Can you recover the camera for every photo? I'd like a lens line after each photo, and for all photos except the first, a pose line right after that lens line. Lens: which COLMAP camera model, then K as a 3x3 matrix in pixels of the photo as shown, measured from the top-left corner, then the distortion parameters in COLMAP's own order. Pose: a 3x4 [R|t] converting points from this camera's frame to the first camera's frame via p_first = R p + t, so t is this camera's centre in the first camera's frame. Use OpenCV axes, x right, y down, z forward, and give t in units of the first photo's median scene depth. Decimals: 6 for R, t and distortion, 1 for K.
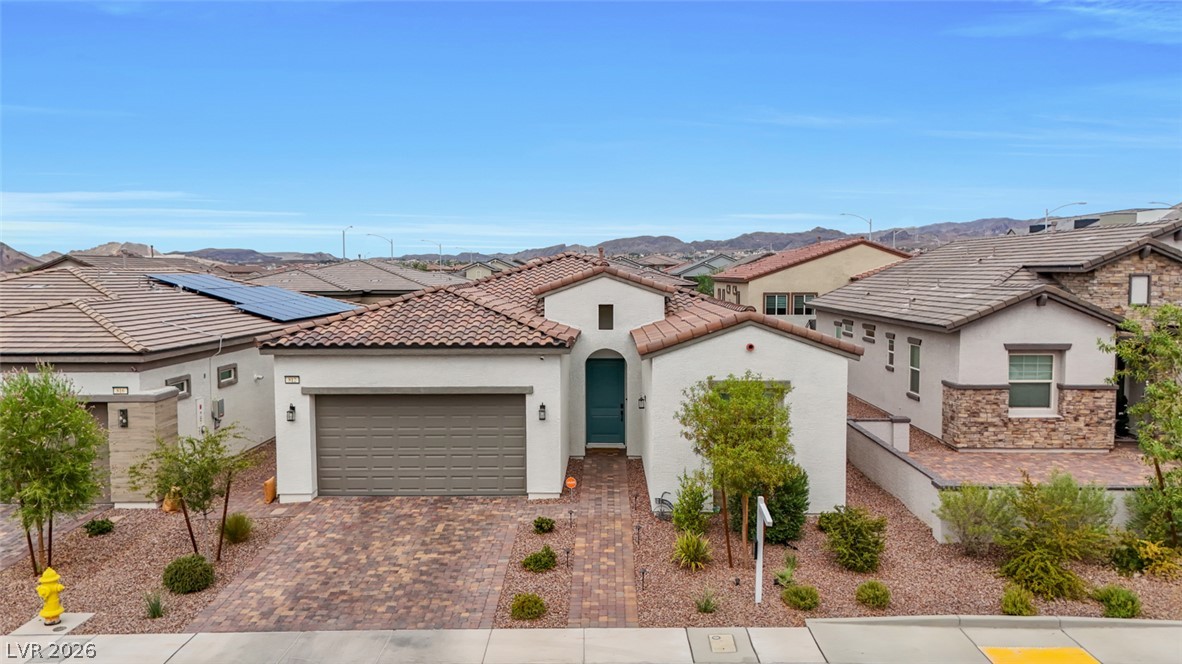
lens RADIAL K [[882.8, 0, 591.0], [0, 882.8, 332.0], [0, 0, 1]] dist [0.070470, -0.064918]
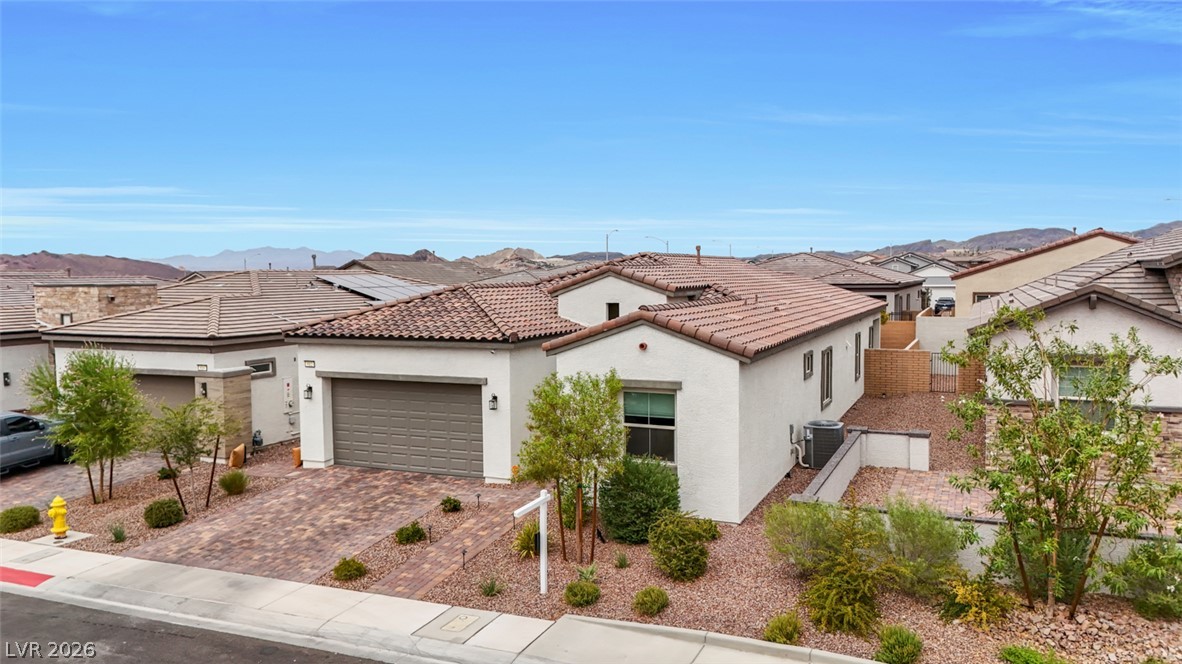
lens RADIAL K [[878.7, 0, 591.0], [0, 878.7, 332.0], [0, 0, 1]] dist [0.058616, -0.047171]
pose [[0.922492, 0.021114, -0.385439, 0.469062], [-0.020622, 0.999773, 0.005411, -0.002890], [0.385466, 0.002957, 0.922717, 0.061836]]
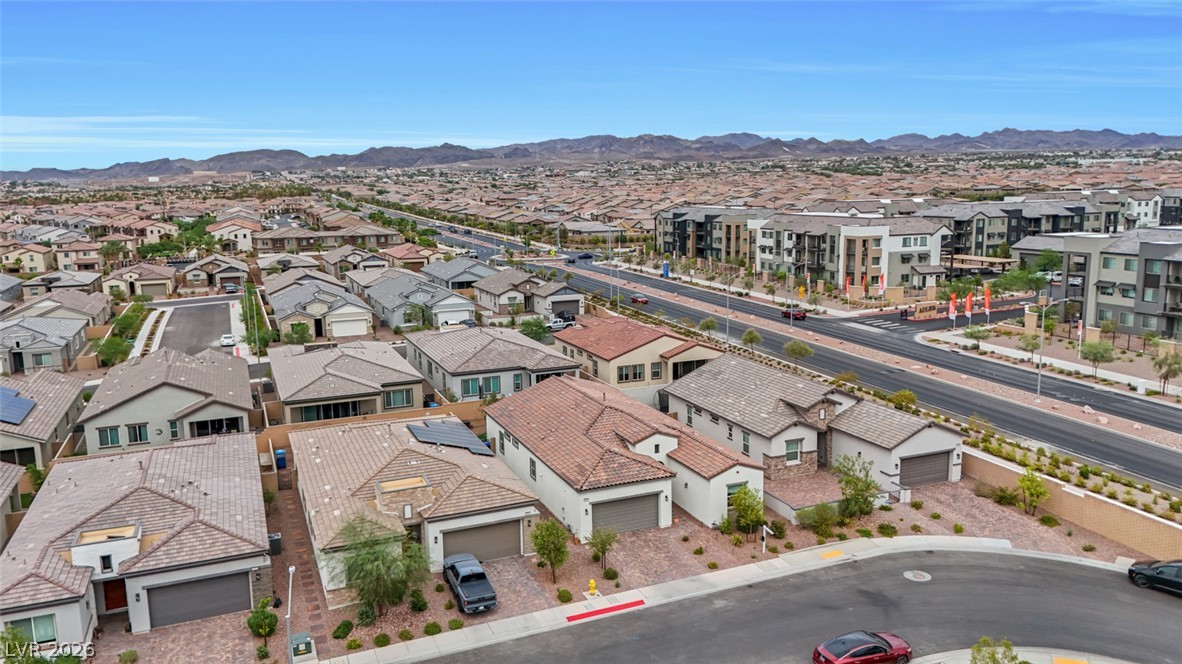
lens RADIAL K [[872.3, 0, 591.0], [0, 872.3, 332.0], [0, 0, 1]] dist [0.089395, -0.105501]
pose [[0.915707, -0.081336, 0.393529, -1.381842], [0.041881, 0.993285, 0.107843, -0.778301], [-0.399658, -0.082272, 0.912965, -1.490100]]
